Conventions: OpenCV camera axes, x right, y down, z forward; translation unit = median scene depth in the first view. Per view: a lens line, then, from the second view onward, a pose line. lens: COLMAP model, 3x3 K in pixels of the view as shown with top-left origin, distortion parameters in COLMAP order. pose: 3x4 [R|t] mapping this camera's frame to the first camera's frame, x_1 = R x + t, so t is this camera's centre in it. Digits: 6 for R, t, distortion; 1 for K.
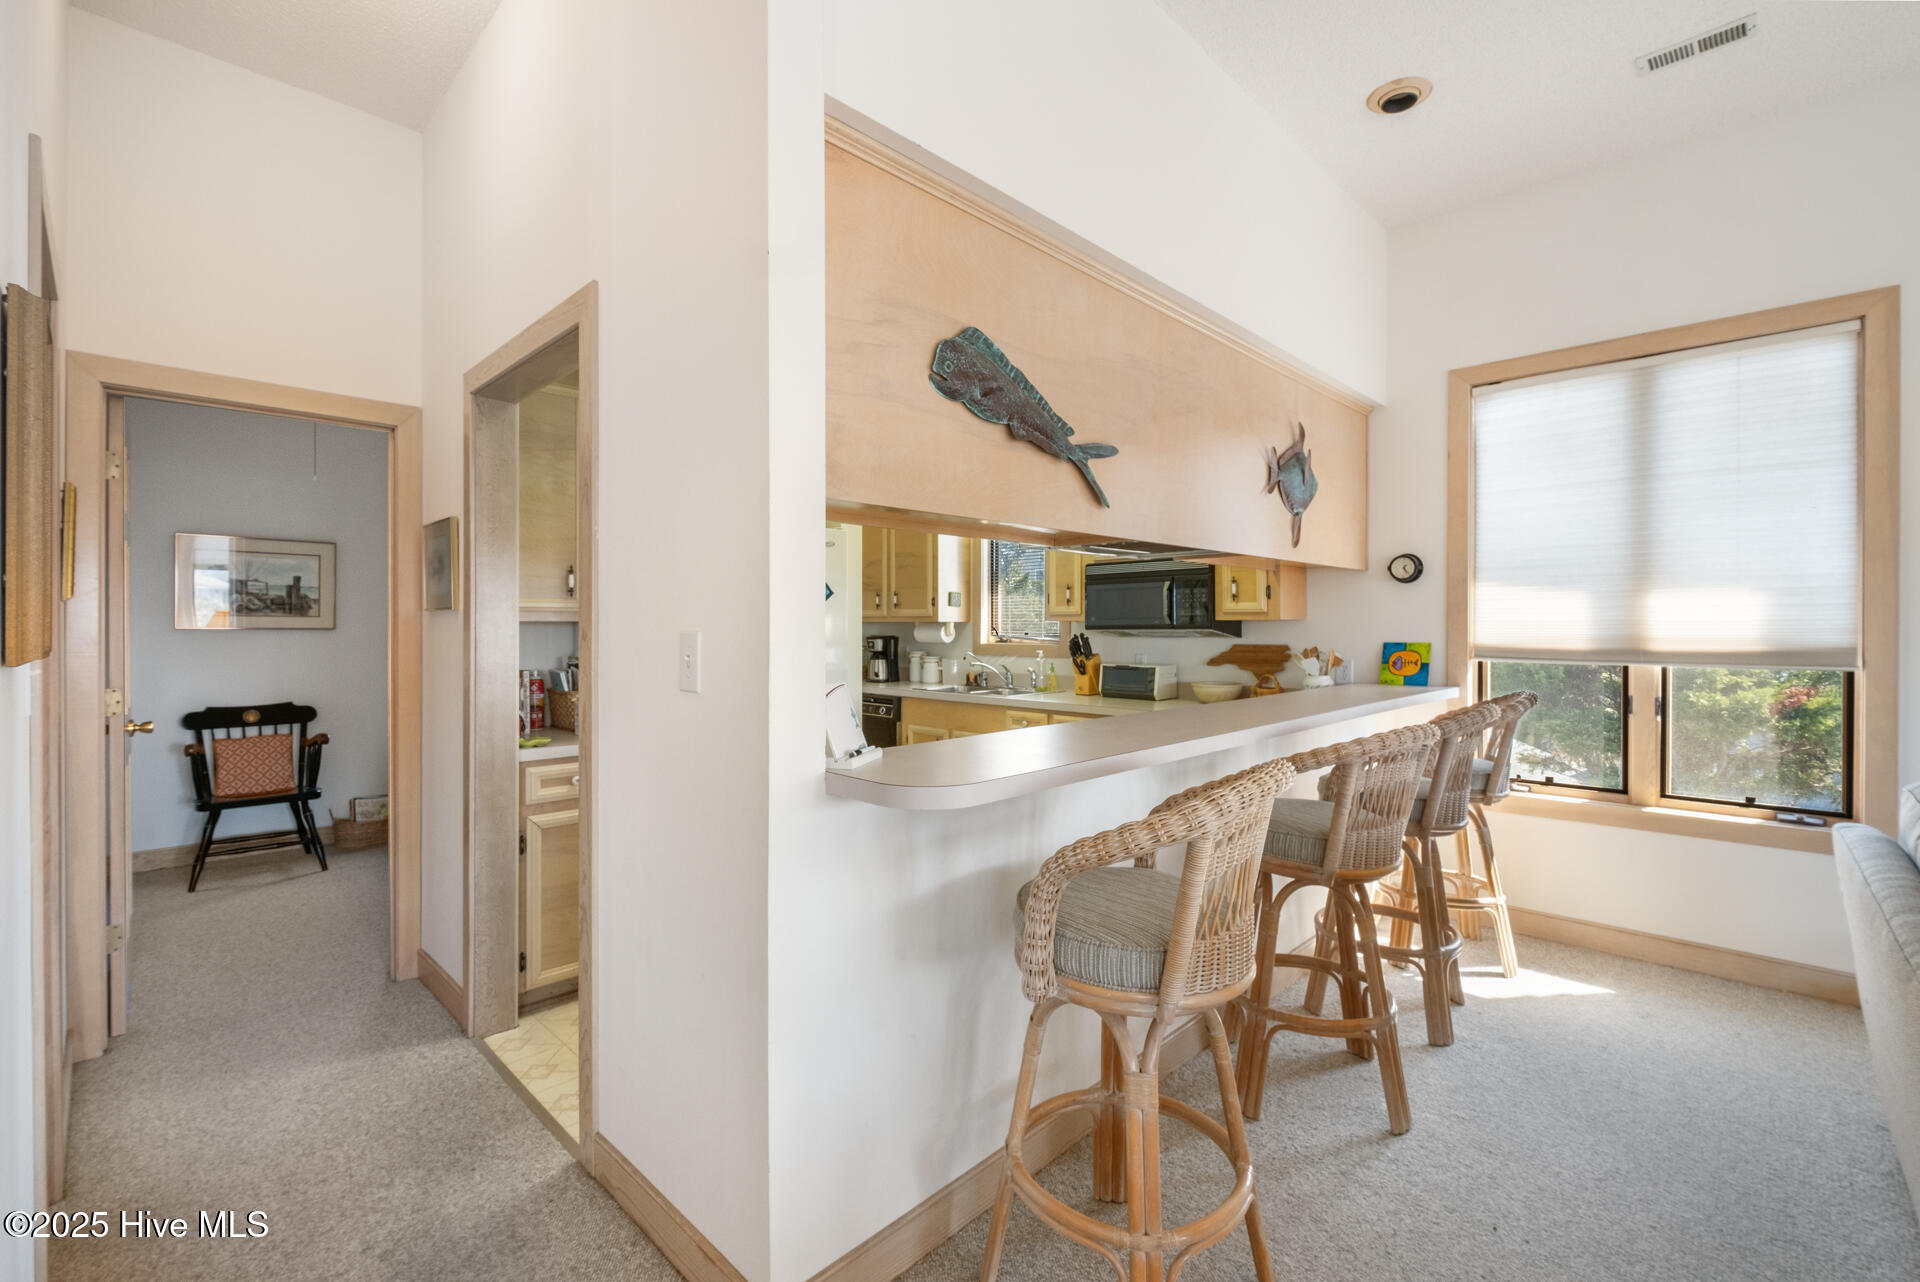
lens RADIAL K [[832.1, 0, 940.8], [0, 832.1, 631.2], [0, 0, 1]] dist [-0.000775, -0.002638]
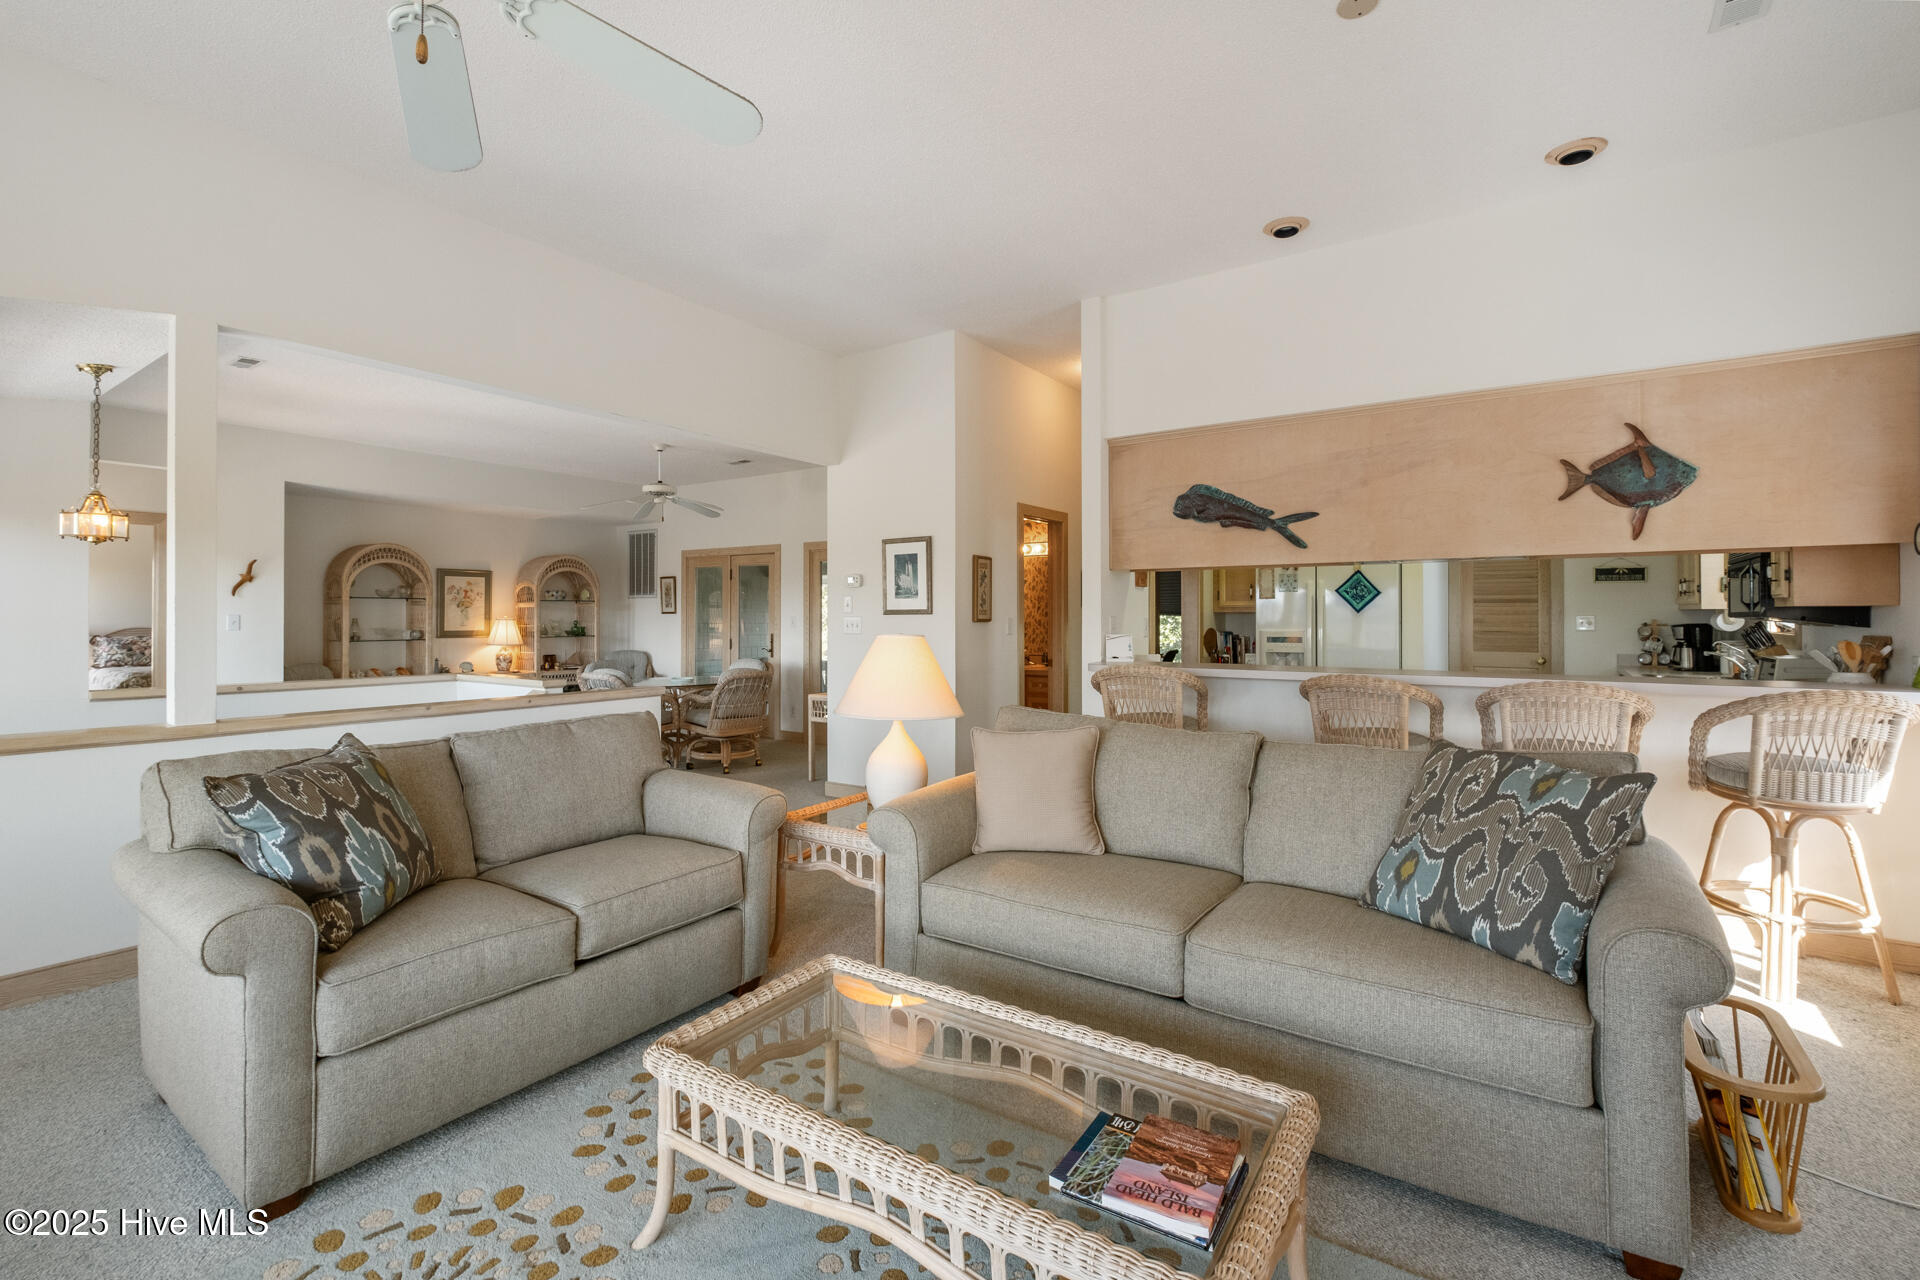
lens RADIAL K [[832.1, 0, 954.3], [0, 832.1, 611.3], [0, 0, 1]] dist [-0.000775, -0.002638]
pose [[0.168674, -0.003043, -0.985667, 1.182150], [-0.004801, 0.999981, -0.003909, -0.001387], [0.985660, 0.005391, 0.168656, -0.026021]]
